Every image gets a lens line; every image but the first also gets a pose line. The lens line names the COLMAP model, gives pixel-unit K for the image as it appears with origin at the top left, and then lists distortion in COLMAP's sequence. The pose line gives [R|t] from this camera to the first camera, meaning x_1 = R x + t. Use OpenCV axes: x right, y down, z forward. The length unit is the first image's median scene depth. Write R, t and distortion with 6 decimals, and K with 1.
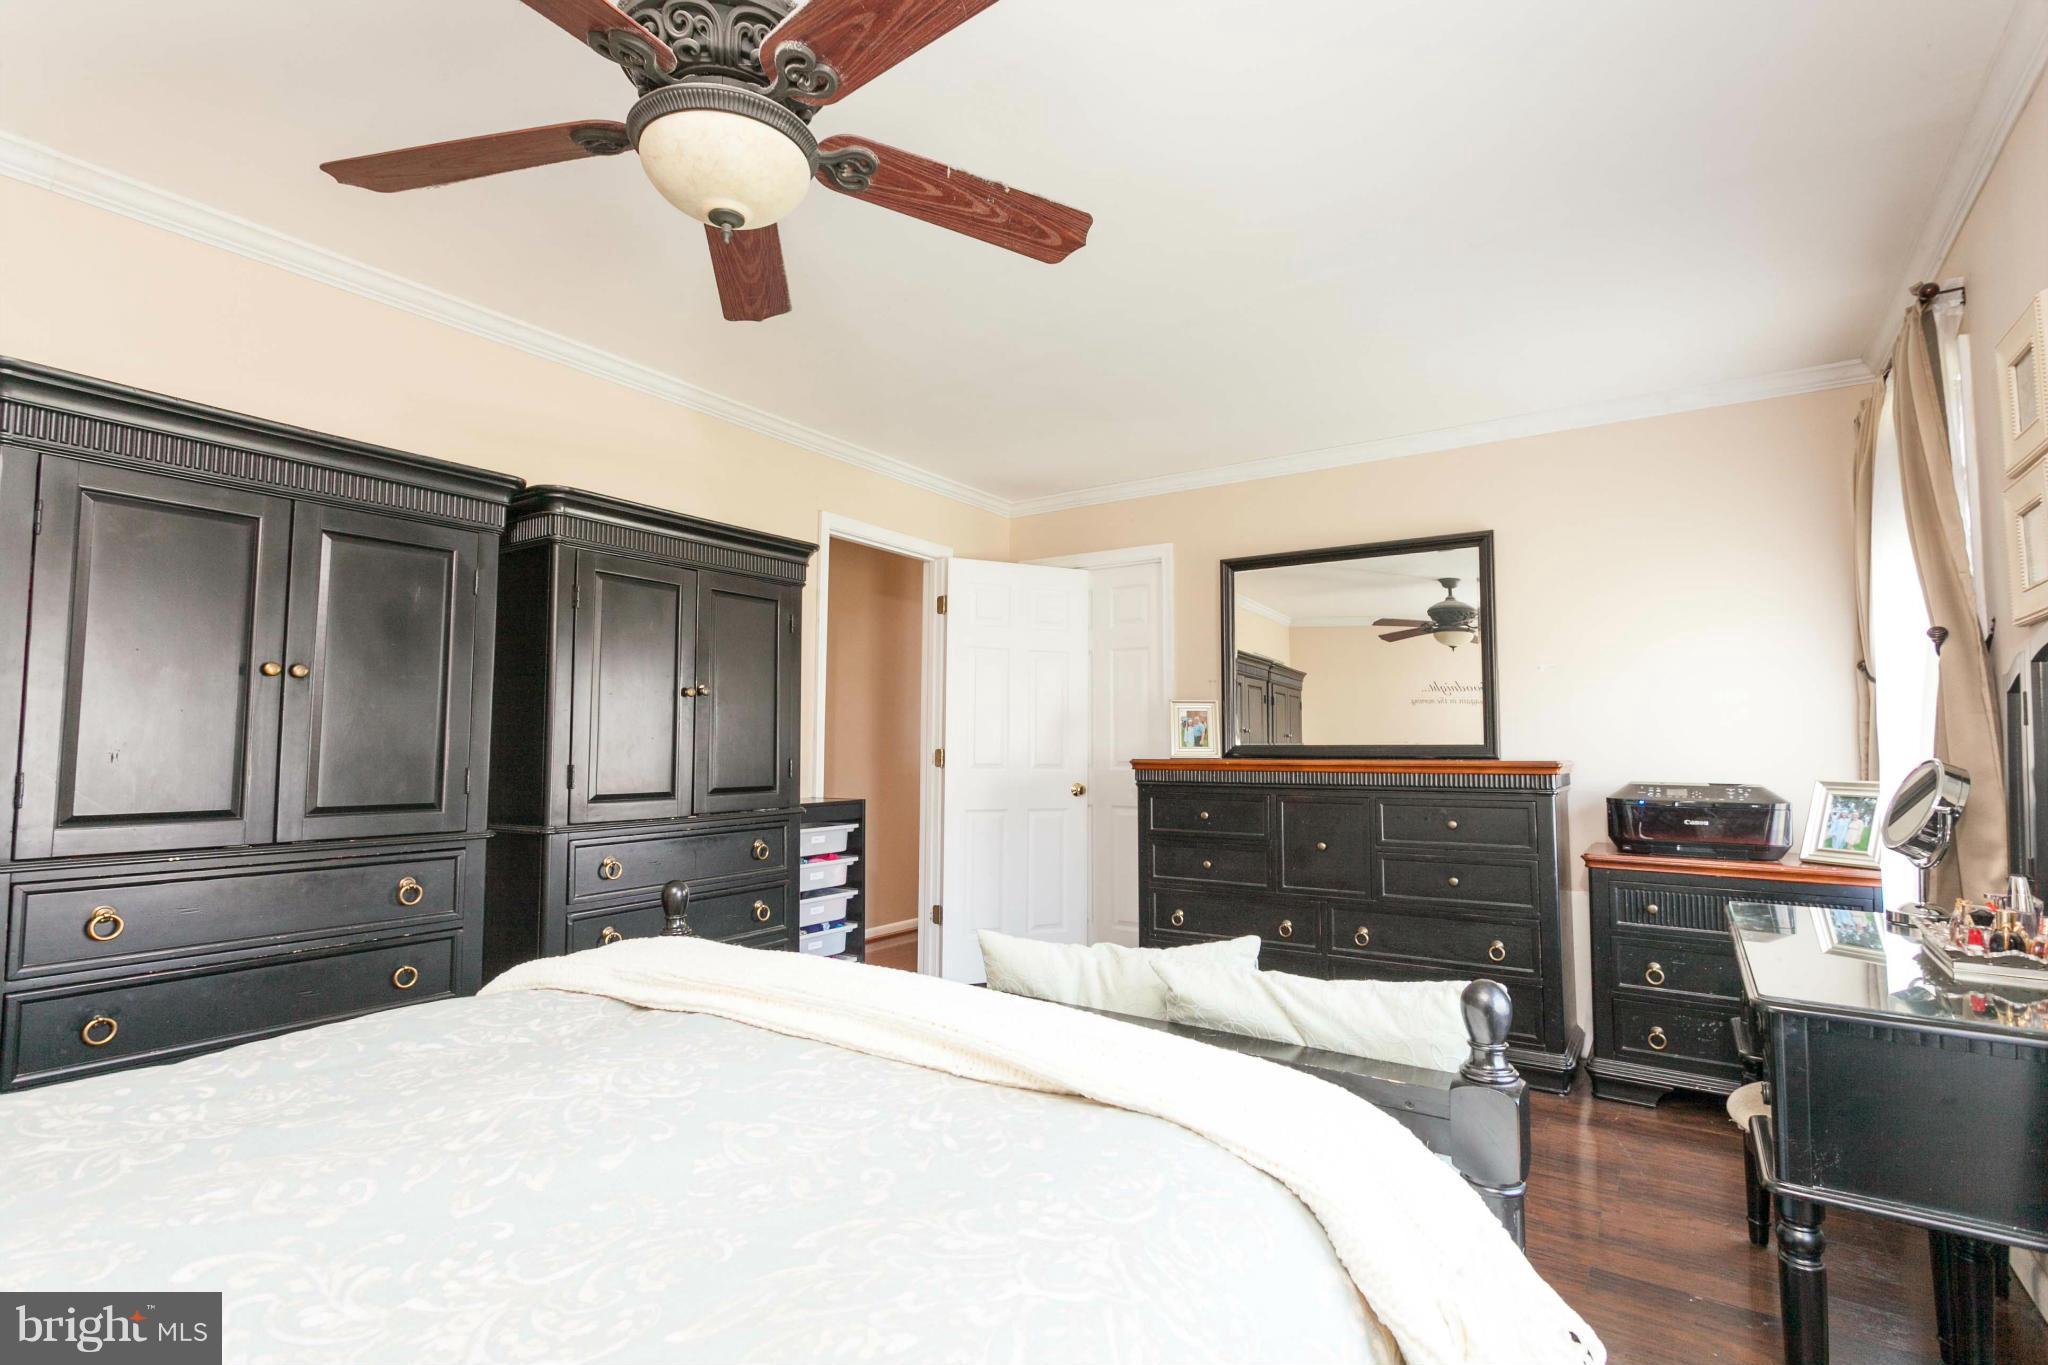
lens RADIAL K [[954.6, 0, 1024.0], [0, 954.6, 682.5], [0, 0, 1]] dist [0.003615, 0.000411]
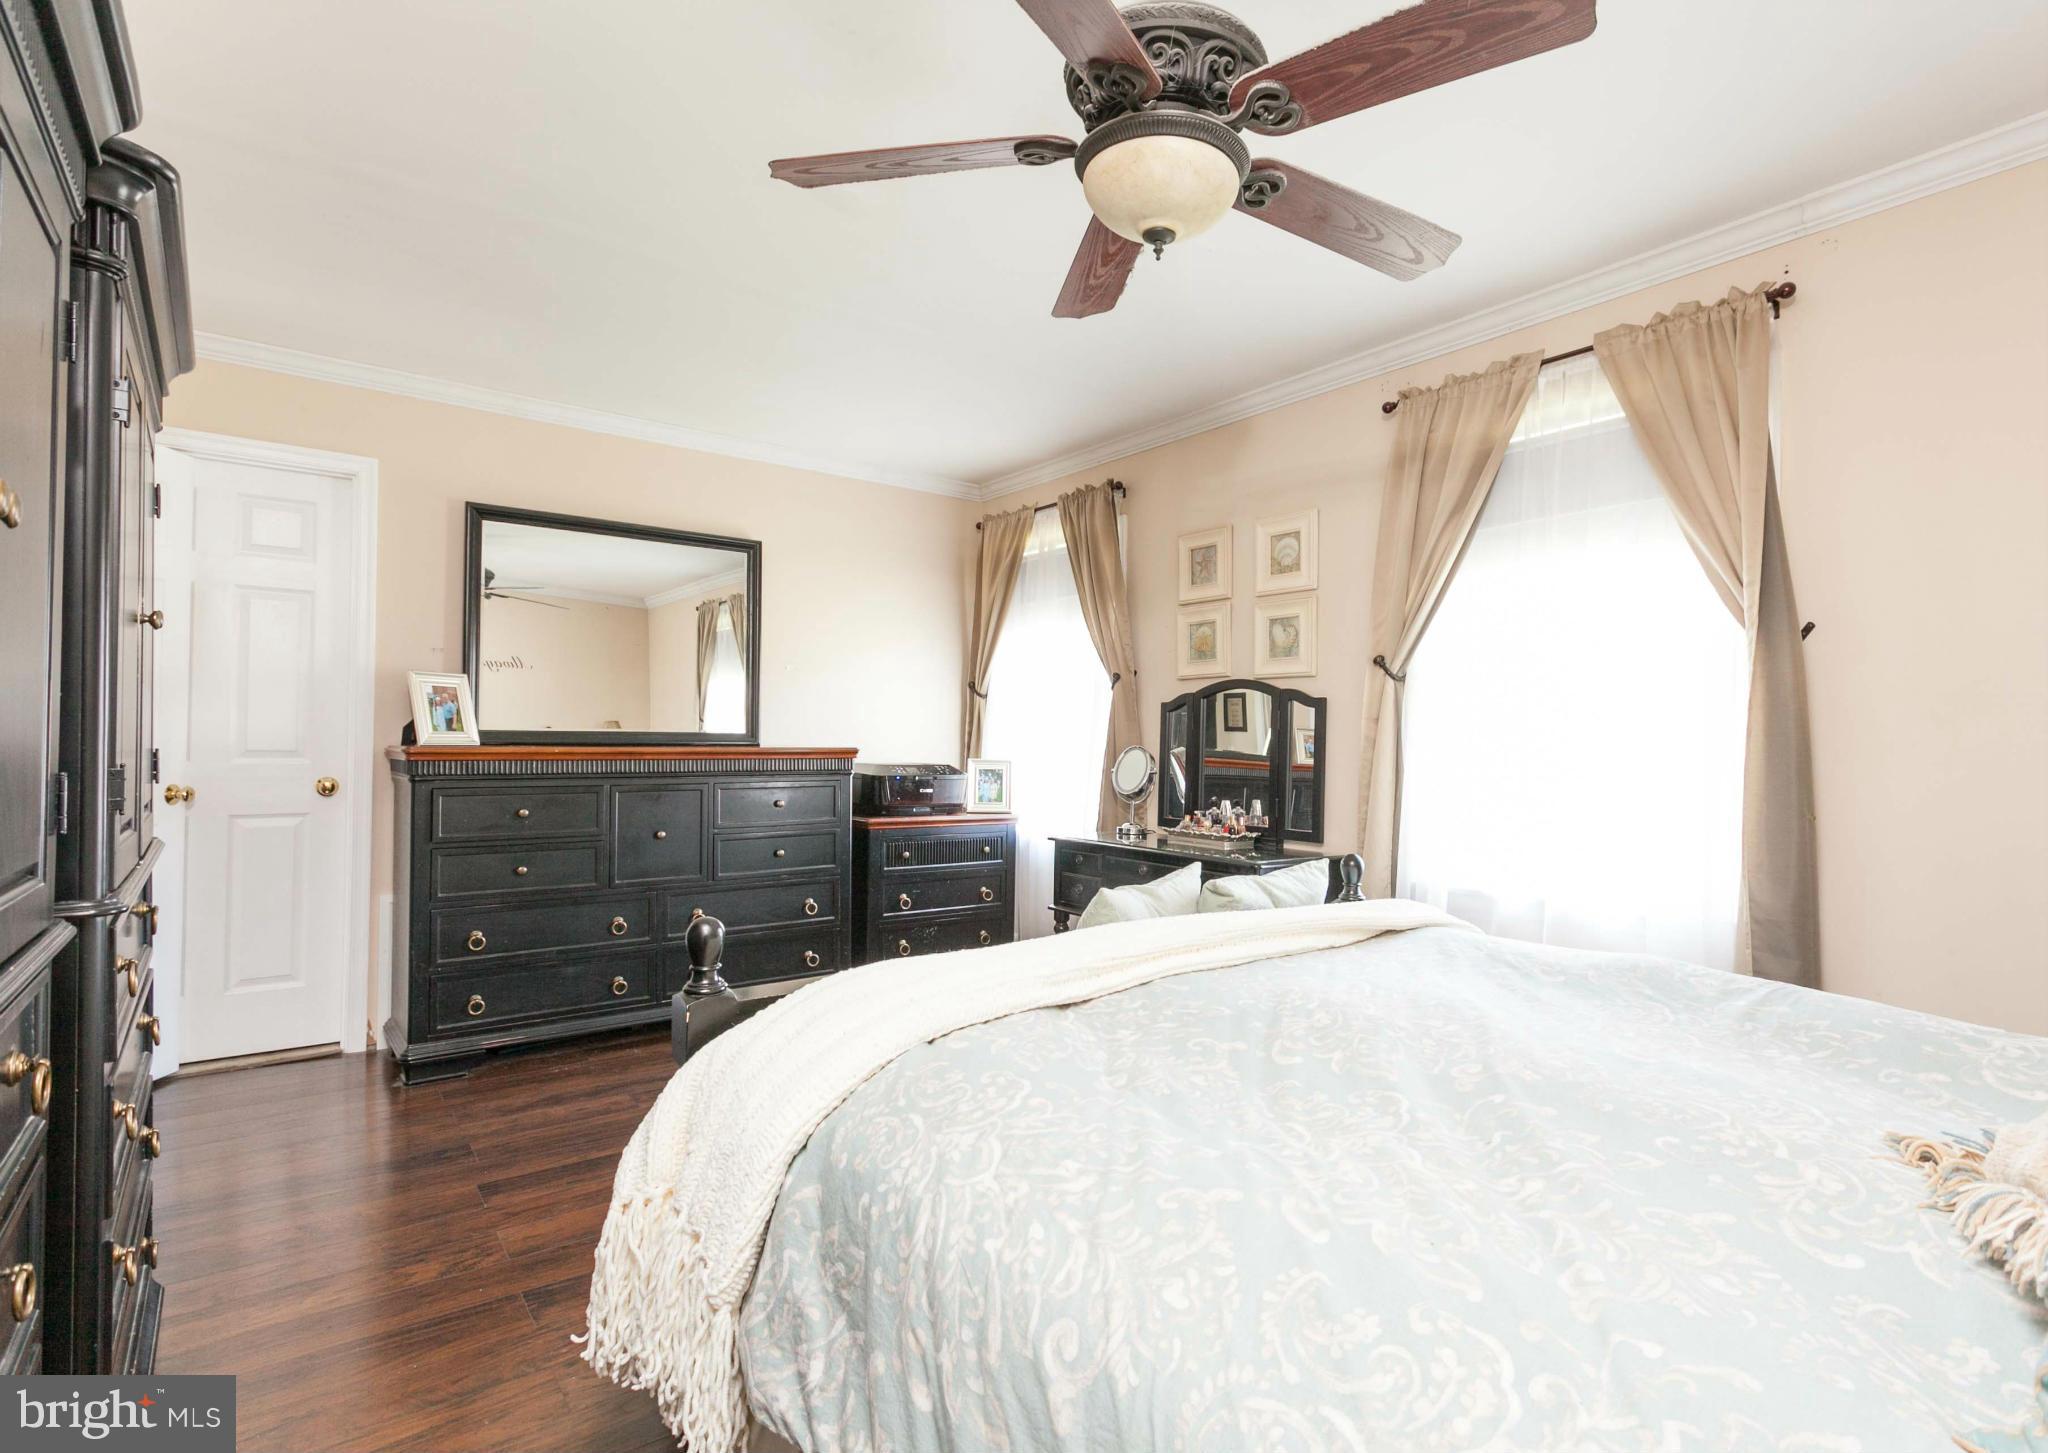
lens RADIAL K [[1029.3, 0, 1024.0], [0, 1029.3, 726.5], [0, 0, 1]] dist [-0.002239, -0.000132]
pose [[0.327409, 0.010358, 0.944826, -0.541995], [-0.078402, 0.996790, 0.016241, 0.012928], [-0.941624, -0.079393, 0.327170, 0.296440]]
